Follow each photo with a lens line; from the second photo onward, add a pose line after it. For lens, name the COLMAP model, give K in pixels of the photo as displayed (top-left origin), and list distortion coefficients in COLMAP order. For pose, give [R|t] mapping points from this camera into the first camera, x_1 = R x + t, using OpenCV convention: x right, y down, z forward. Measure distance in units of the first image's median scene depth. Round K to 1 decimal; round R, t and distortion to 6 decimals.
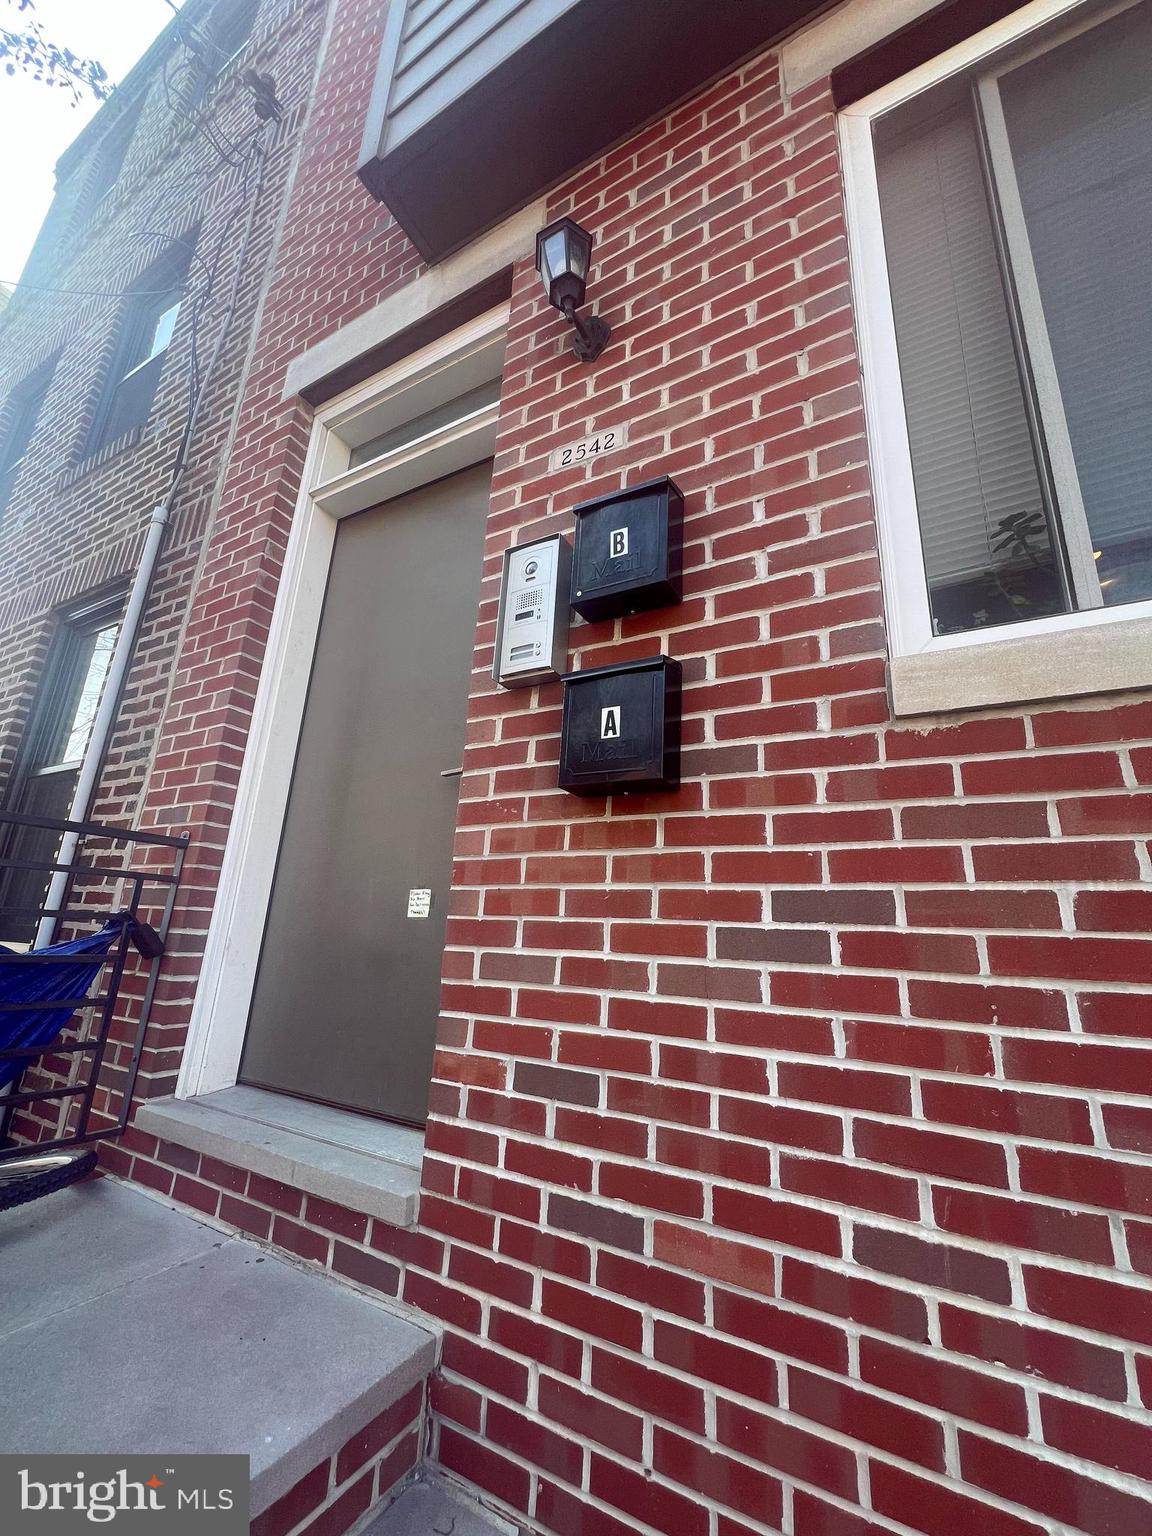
lens RADIAL K [[611.1, 0, 575.5], [0, 611.1, 770.6], [0, 0, 1]] dist [0.001133, -0.000474]
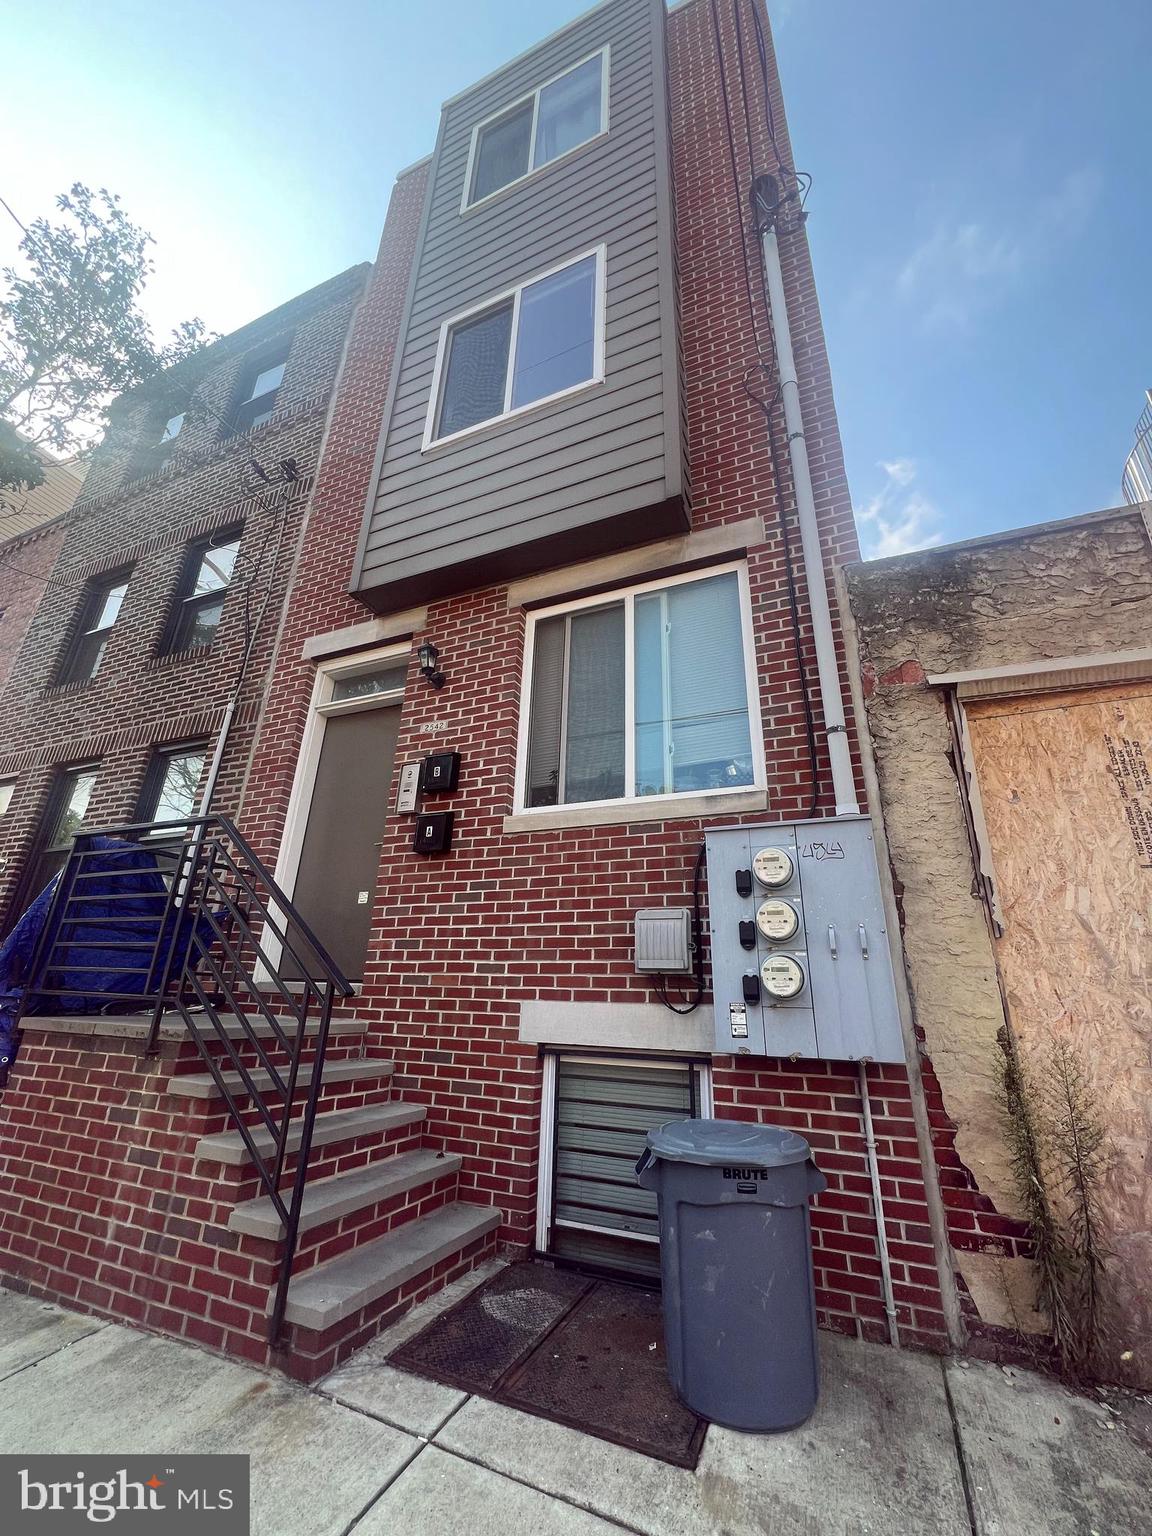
lens RADIAL K [[611.1, 0, 574.1], [0, 611.1, 770.6], [0, 0, 1]] dist [0.001133, -0.000474]
pose [[0.994729, 0.019140, 0.100733, 0.465658], [-0.010211, 0.996031, -0.088418, -0.116650], [-0.102026, 0.086923, 0.990977, -2.205171]]
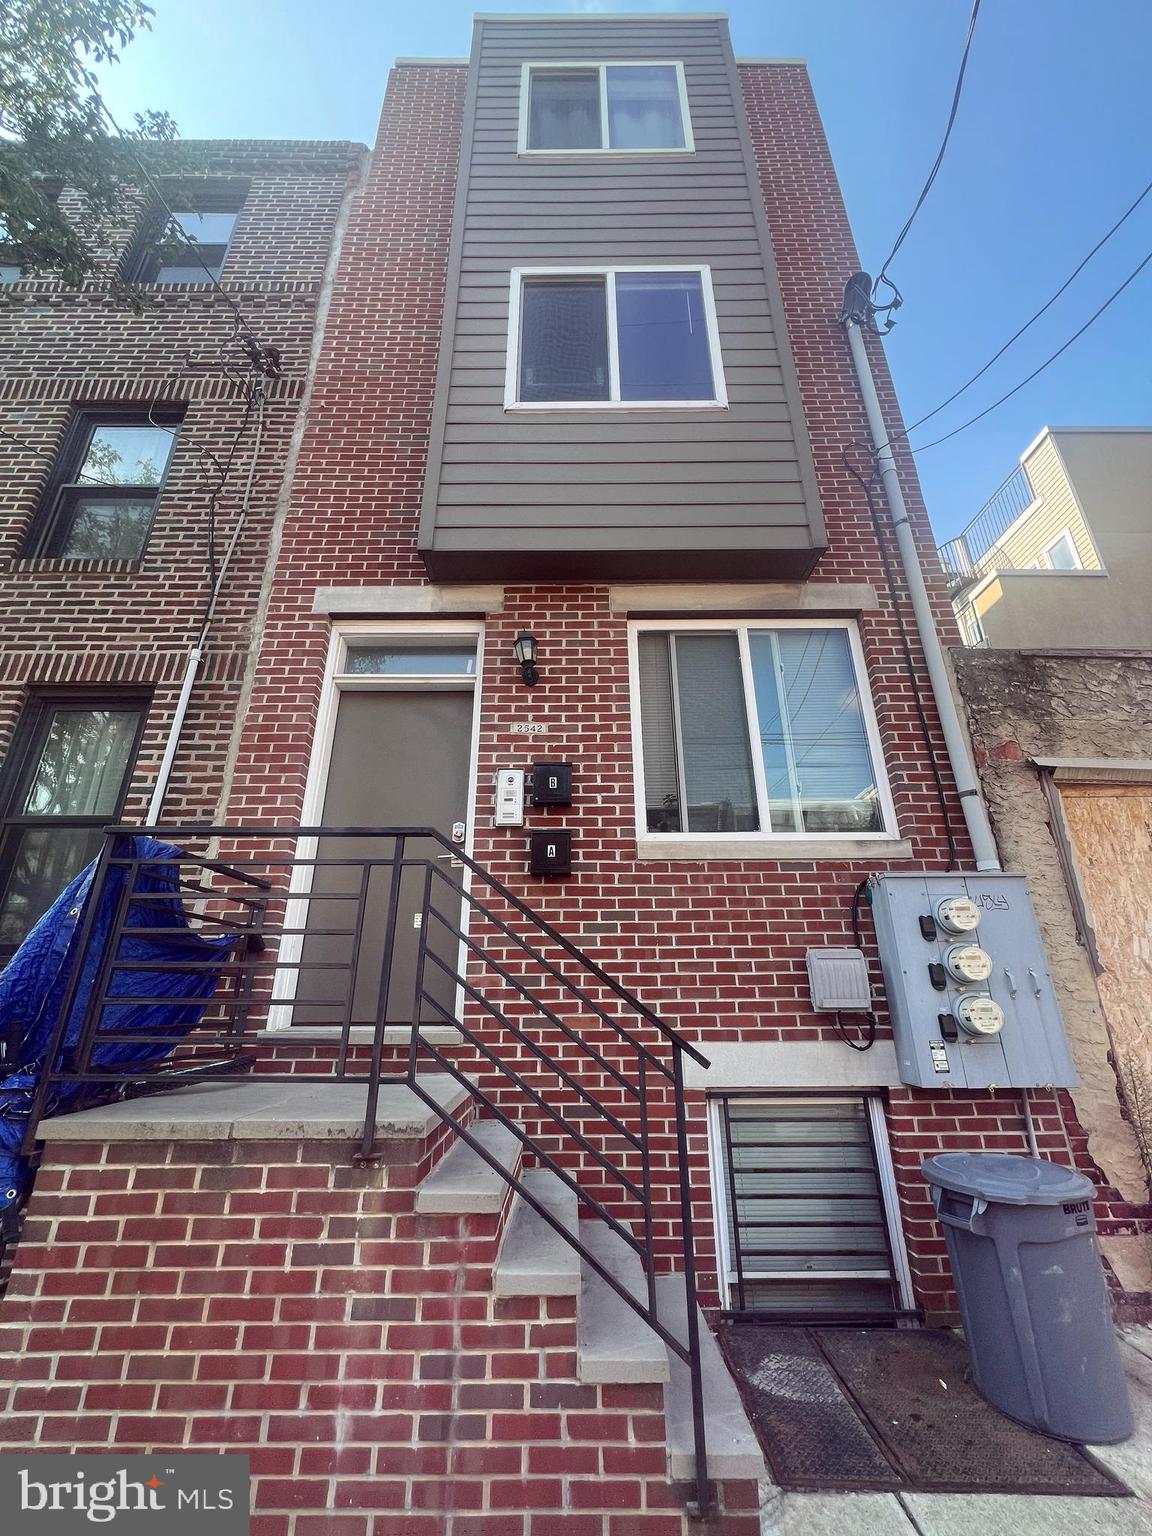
lens RADIAL K [[611.1, 0, 573.1], [0, 611.1, 770.6], [0, 0, 1]] dist [0.001133, -0.000474]
pose [[0.870343, 0.126792, 0.475842, -1.195563], [-0.087973, 0.990774, -0.103093, -0.158773], [-0.484524, 0.047865, 0.873468, -1.477448]]
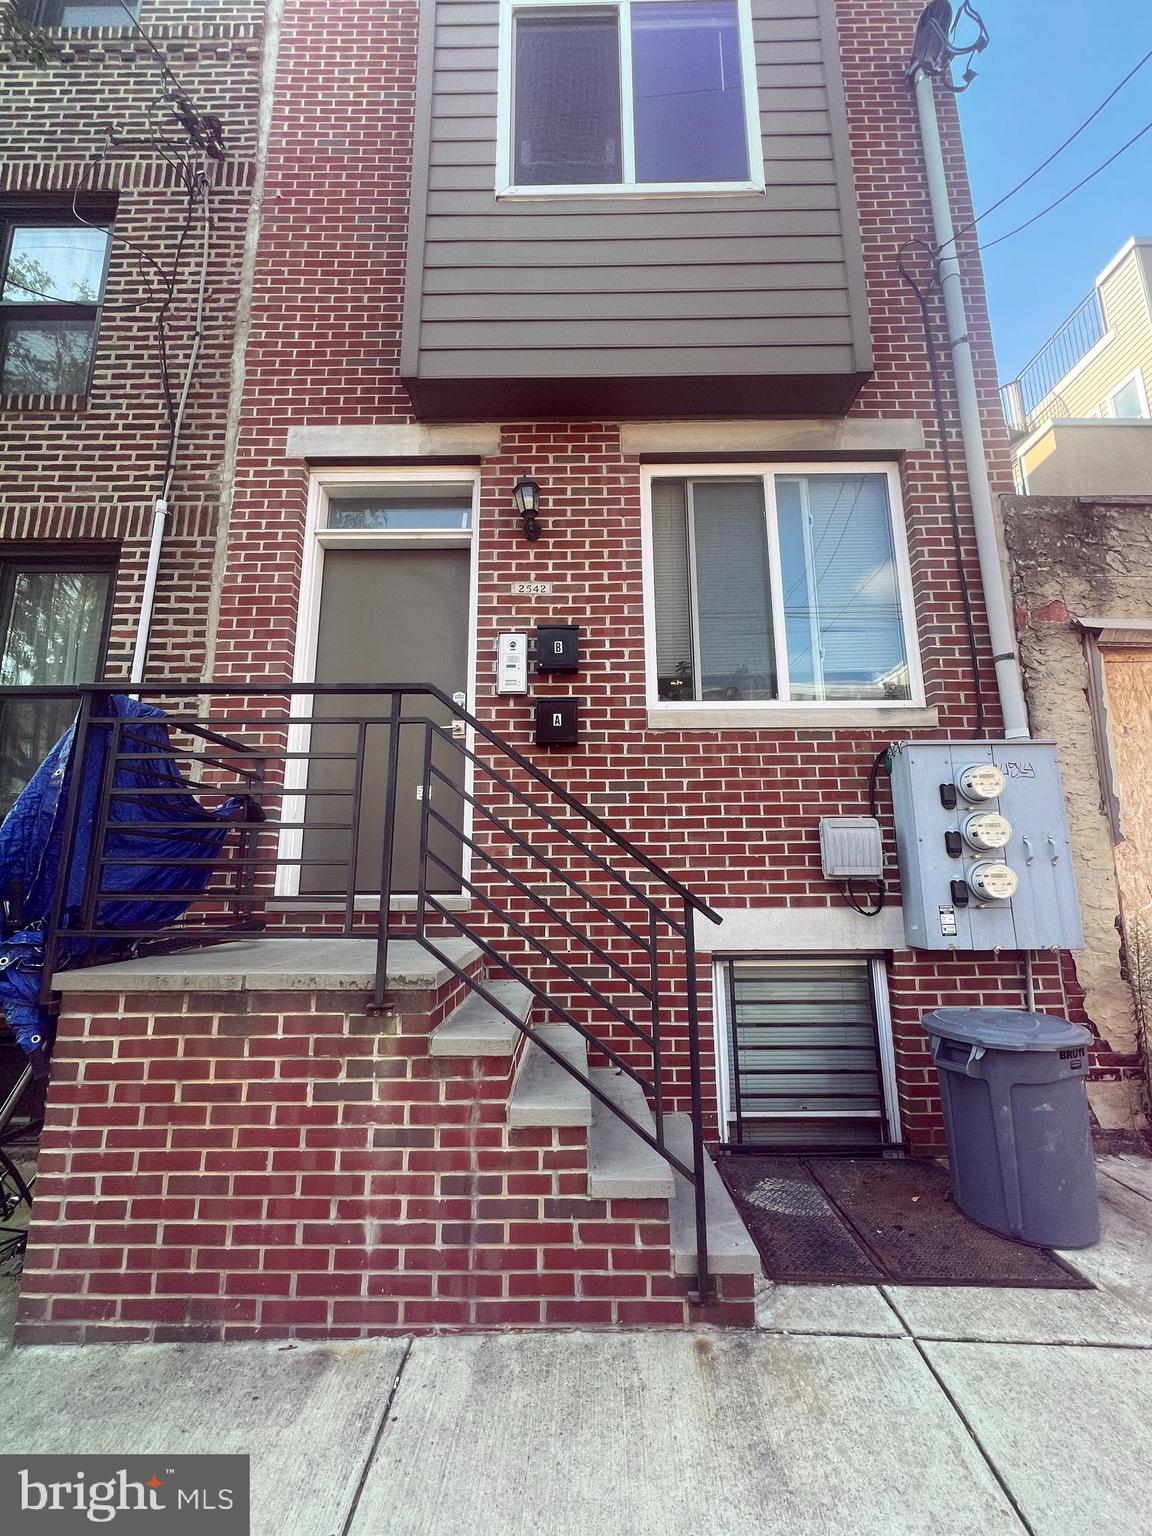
lens RADIAL K [[626.5, 0, 572.4], [0, 626.5, 769.9], [0, 0, 1]] dist [-0.000276, 0.000126]
pose [[0.873298, 0.039154, 0.485610, -1.161846], [-0.085190, 0.993681, 0.073084, -0.063941], [-0.479680, -0.105194, 0.871115, -1.397197]]
